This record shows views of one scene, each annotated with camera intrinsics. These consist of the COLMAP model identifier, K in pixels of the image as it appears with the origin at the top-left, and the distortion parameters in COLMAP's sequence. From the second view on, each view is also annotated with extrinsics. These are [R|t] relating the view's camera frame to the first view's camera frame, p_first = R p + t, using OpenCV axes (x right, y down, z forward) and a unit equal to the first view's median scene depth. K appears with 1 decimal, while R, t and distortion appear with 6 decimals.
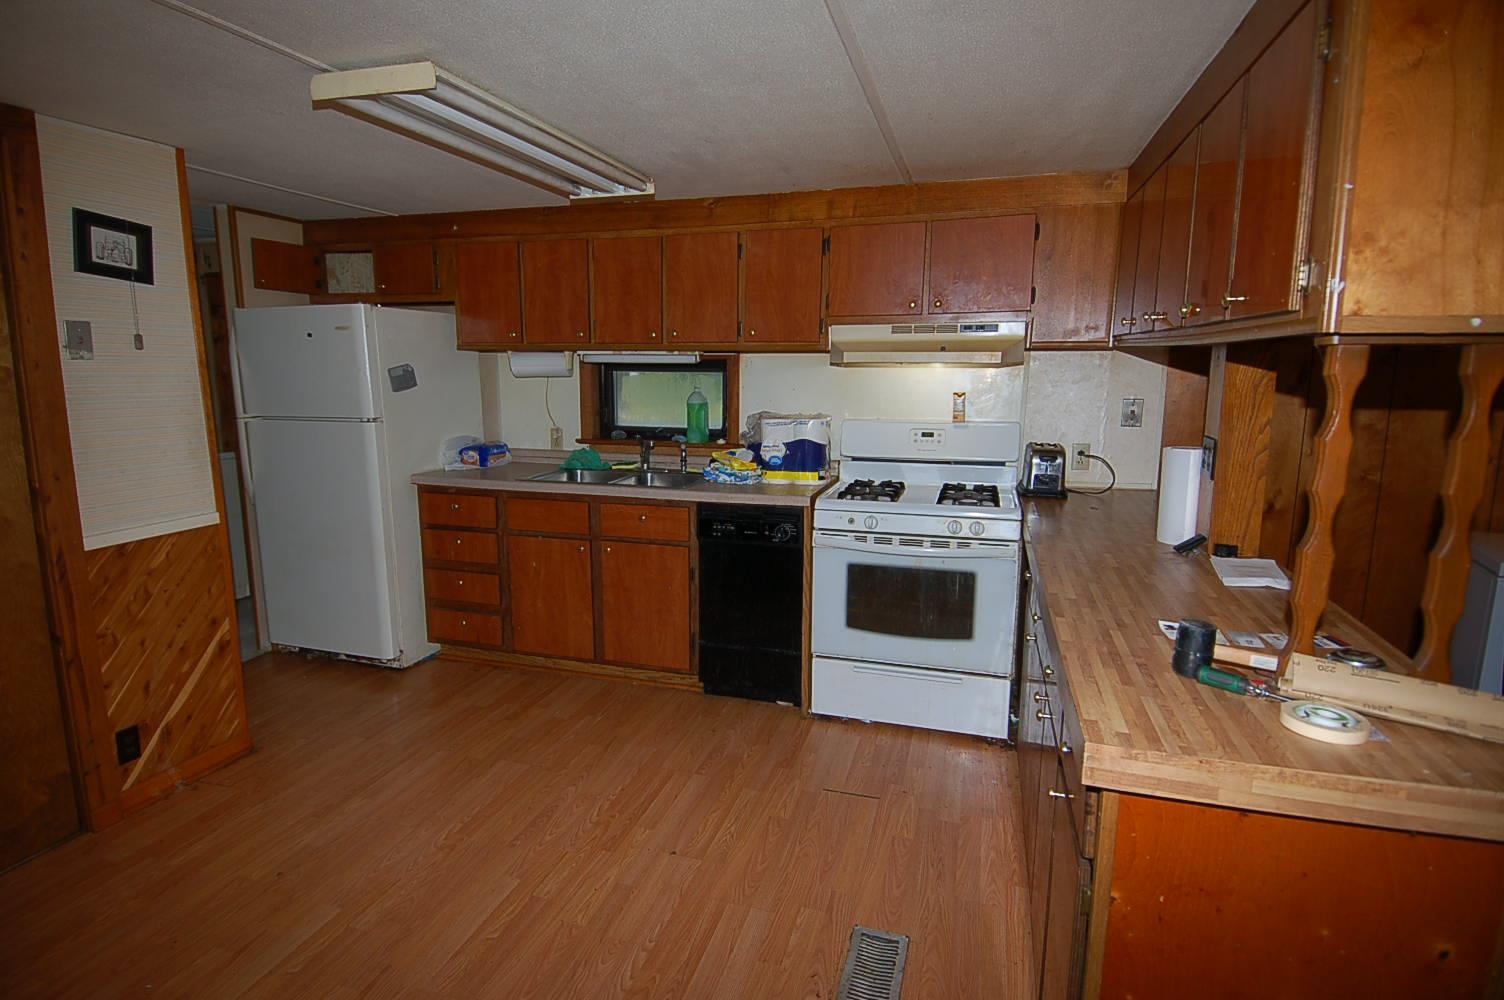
lens RADIAL K [[776.9, 0, 731.0], [0, 776.9, 503.2], [0, 0, 1]] dist [0.029550, -0.040258]
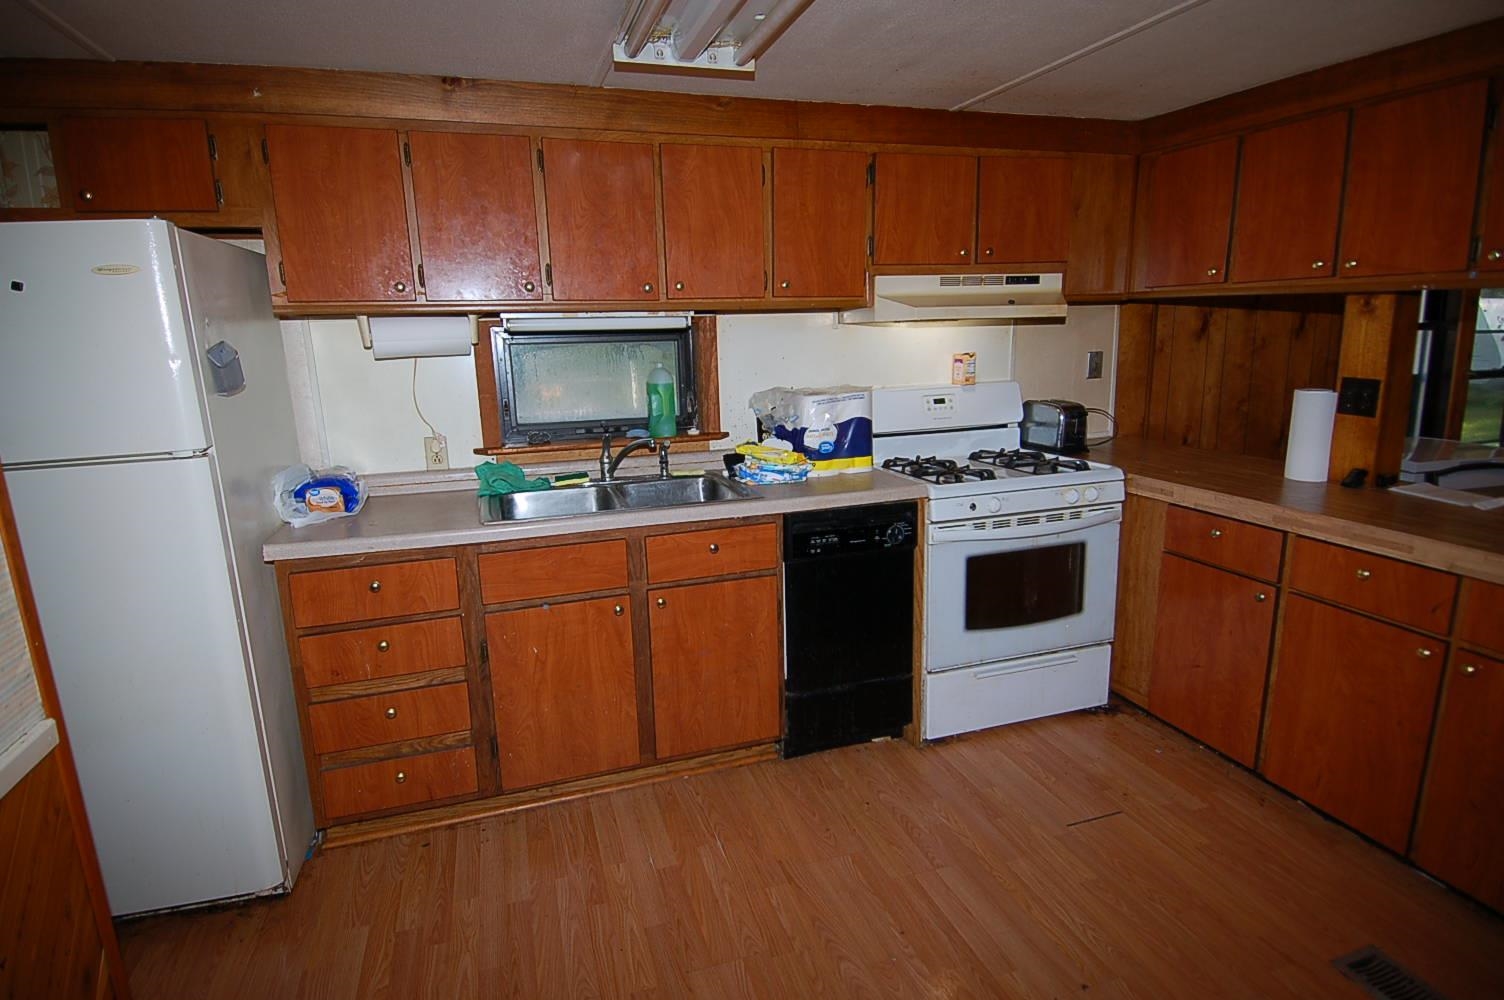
lens RADIAL K [[776.9, 0, 731.1], [0, 776.9, 505.4], [0, 0, 1]] dist [0.029550, -0.040258]
pose [[0.818847, -0.147688, 0.554687, -0.484766], [0.129087, 0.988961, 0.072752, -0.068119], [-0.559308, 0.012030, 0.828873, 0.403510]]
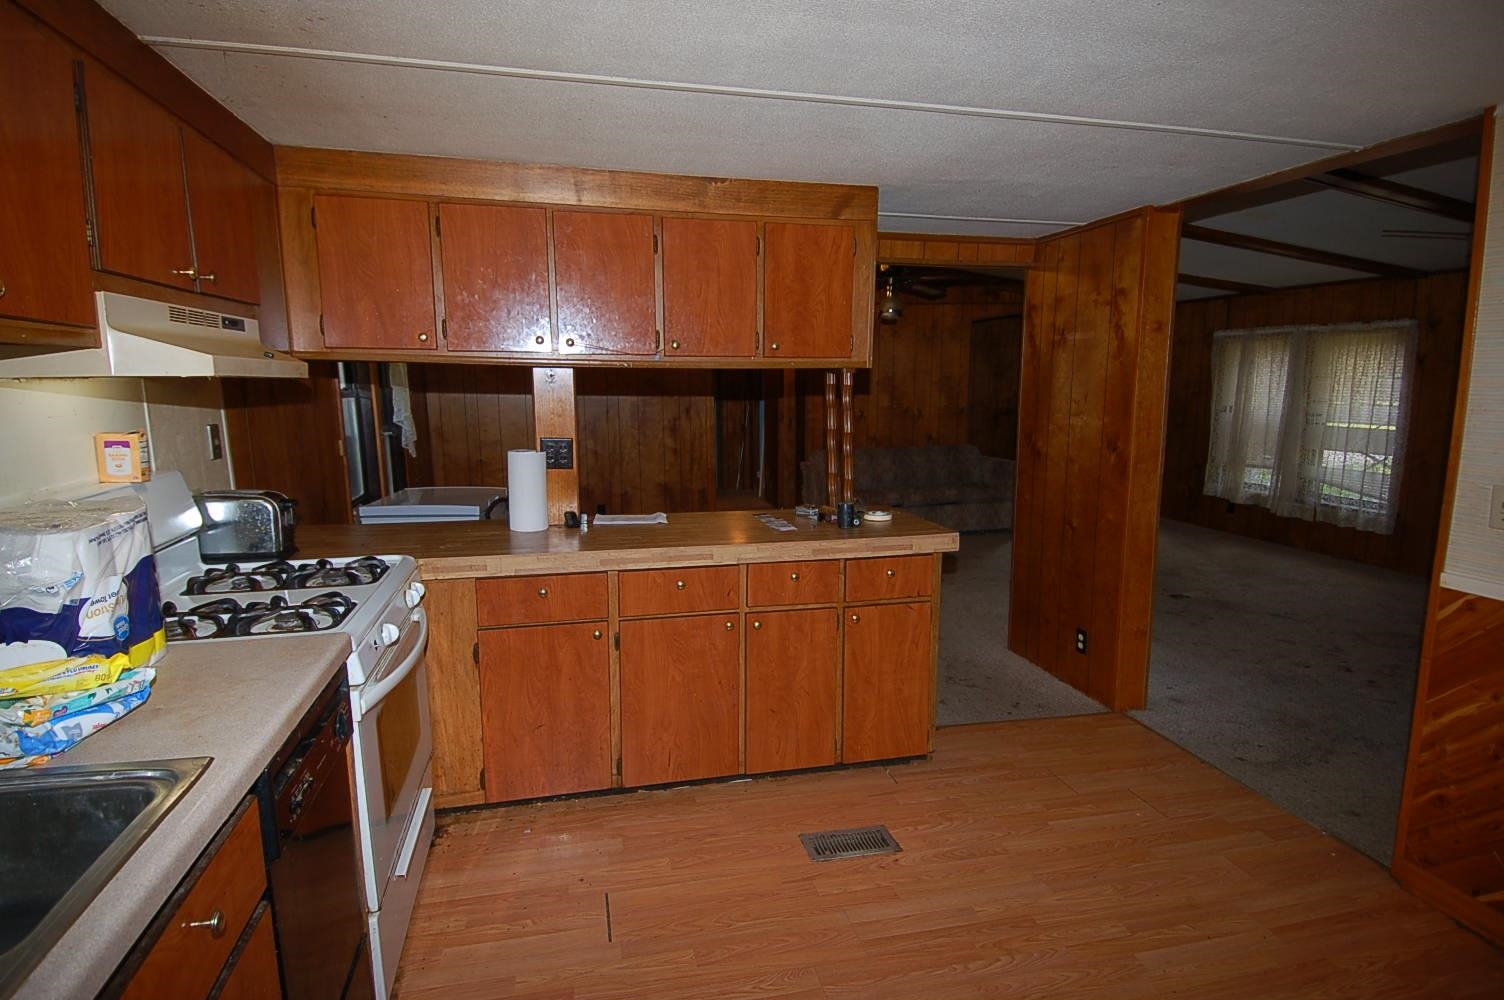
lens RADIAL K [[776.9, 0, 728.6], [0, 776.9, 503.7], [0, 0, 1]] dist [0.029550, -0.040258]
pose [[-0.513447, -0.133597, 0.847658, -0.428245], [0.150155, 0.958579, 0.242031, -0.166149], [-0.844882, 0.251550, -0.472120, 0.932423]]
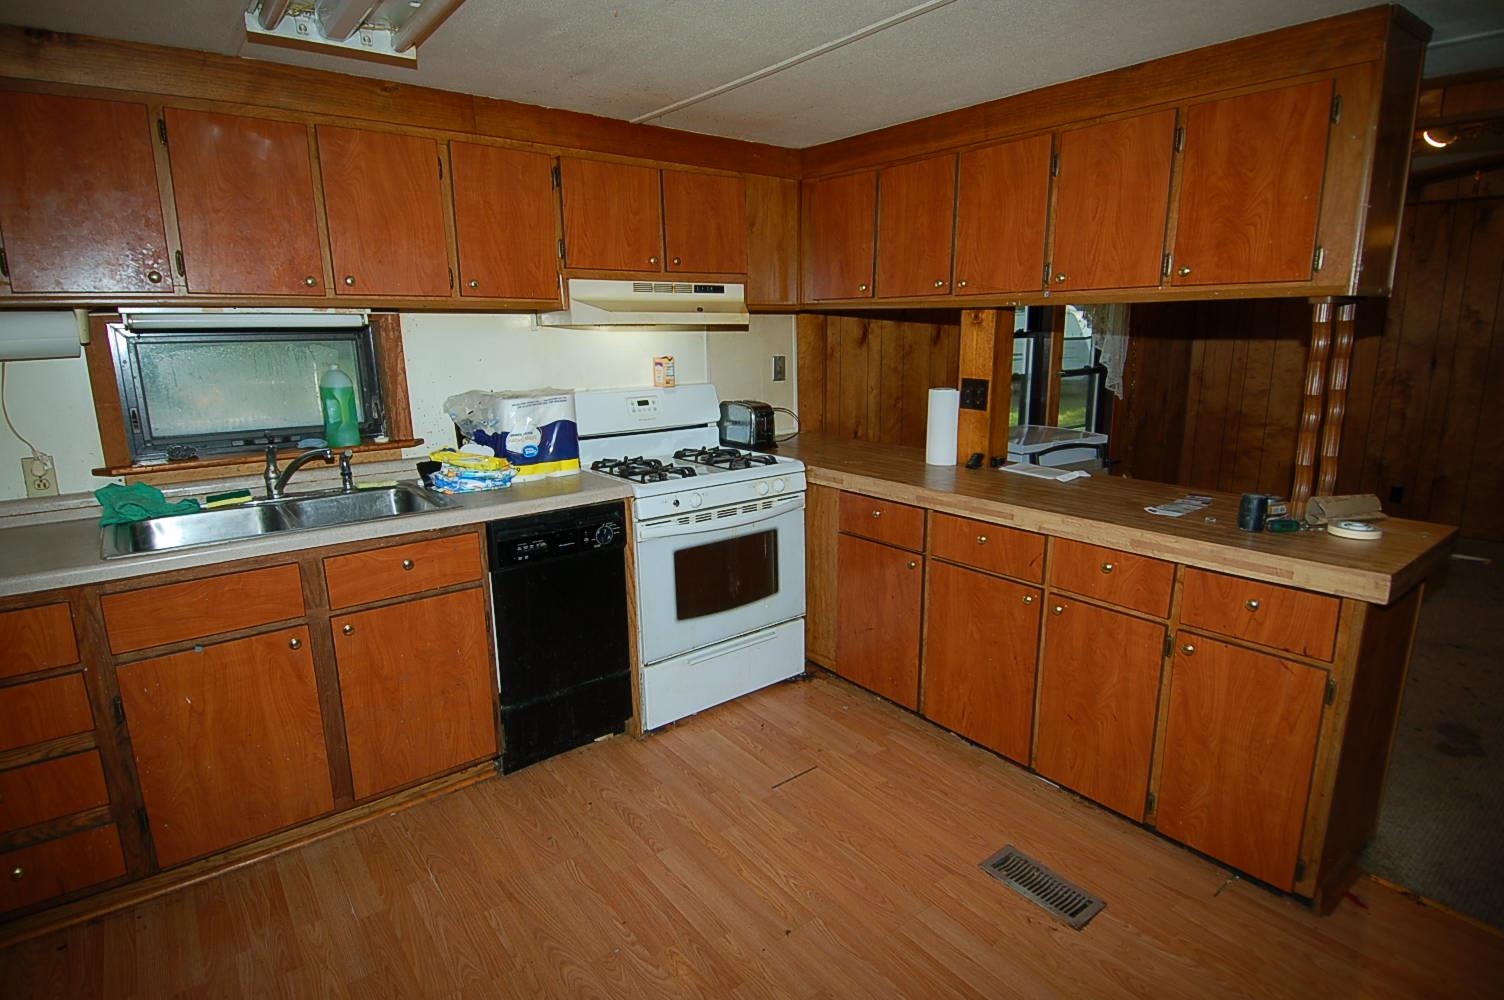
lens RADIAL K [[776.9, 0, 738.4], [0, 776.9, 505.7], [0, 0, 1]] dist [0.029550, -0.040258]
pose [[0.568301, -0.190679, 0.800422, -0.472552], [0.156381, 0.980078, 0.122446, -0.066055], [-0.807824, 0.055584, 0.586798, 0.381615]]
